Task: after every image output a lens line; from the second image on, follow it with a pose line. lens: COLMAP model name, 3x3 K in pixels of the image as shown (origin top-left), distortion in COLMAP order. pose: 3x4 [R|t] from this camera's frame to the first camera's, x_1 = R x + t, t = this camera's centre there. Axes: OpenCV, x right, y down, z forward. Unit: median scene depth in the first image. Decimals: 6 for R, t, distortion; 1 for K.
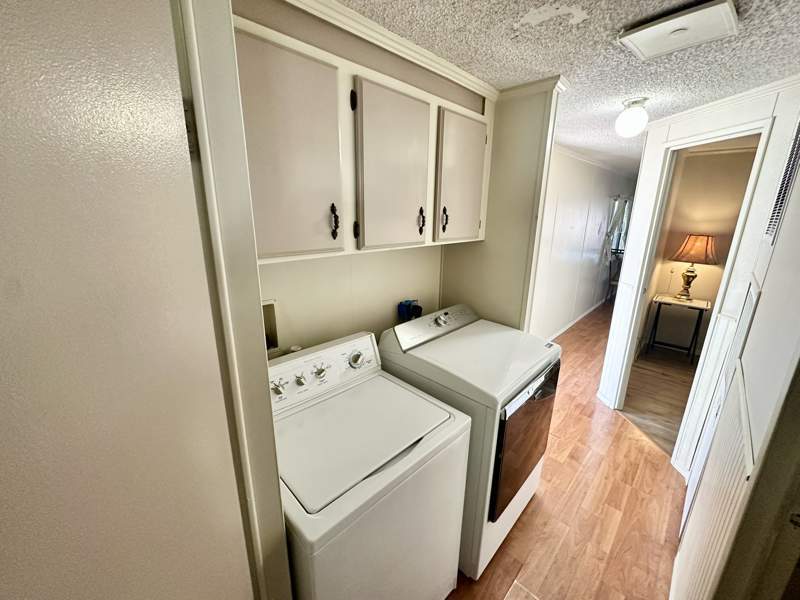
lens RADIAL K [[317.7, 0, 398.2], [0, 317.7, 295.9], [0, 0, 1]] dist [-0.009749, -0.000178]
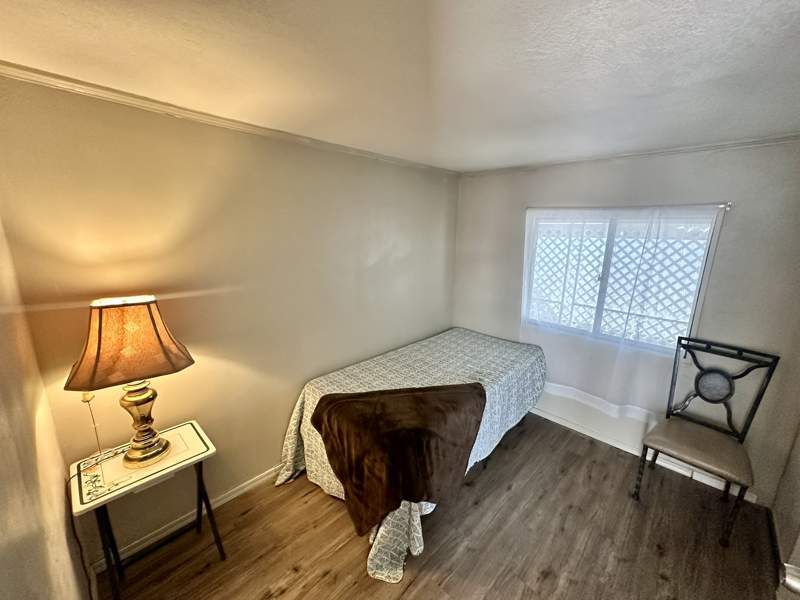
lens RADIAL K [[317.7, 0, 400.3], [0, 317.7, 299.8], [0, 0, 1]] dist [-0.009749, -0.000178]
pose [[-0.015650, -0.227890, 0.973561, 0.542156], [0.240284, 0.944290, 0.224901, -0.185818], [-0.970576, 0.237451, 0.039980, 0.613595]]
